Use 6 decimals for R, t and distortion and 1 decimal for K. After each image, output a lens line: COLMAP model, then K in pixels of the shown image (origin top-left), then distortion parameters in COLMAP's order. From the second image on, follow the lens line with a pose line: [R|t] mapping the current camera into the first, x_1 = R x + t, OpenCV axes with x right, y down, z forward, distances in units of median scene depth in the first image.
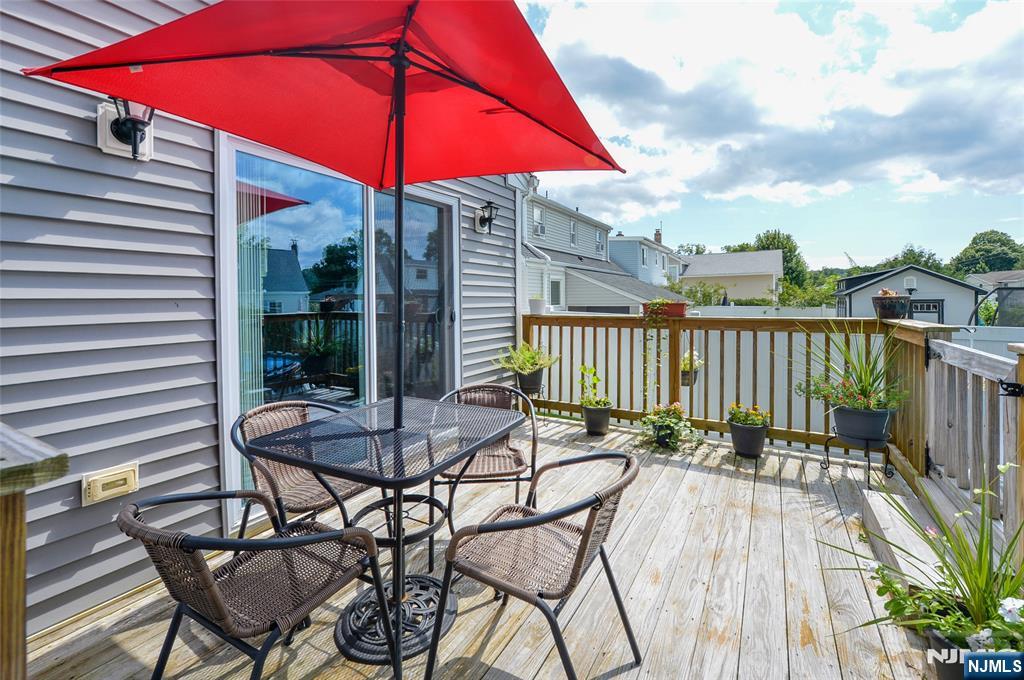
lens RADIAL K [[416.4, 0, 512.0], [0, 416.4, 340.0], [0, 0, 1]] dist [-0.006595, -0.000376]
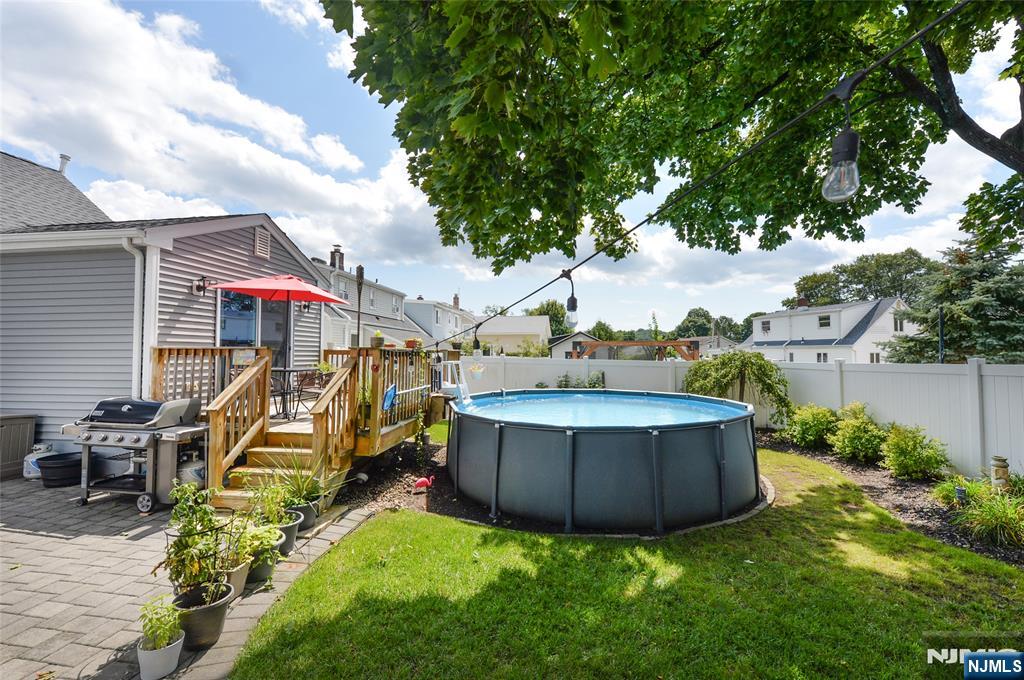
lens RADIAL K [[416.4, 0, 512.0], [0, 416.4, 340.0], [0, 0, 1]] dist [-0.006595, -0.000376]
pose [[0.909072, 0.024690, 0.415907, 0.014603], [0.030013, 0.991768, -0.124478, 0.183235], [-0.415556, 0.125642, 0.900848, -1.311570]]
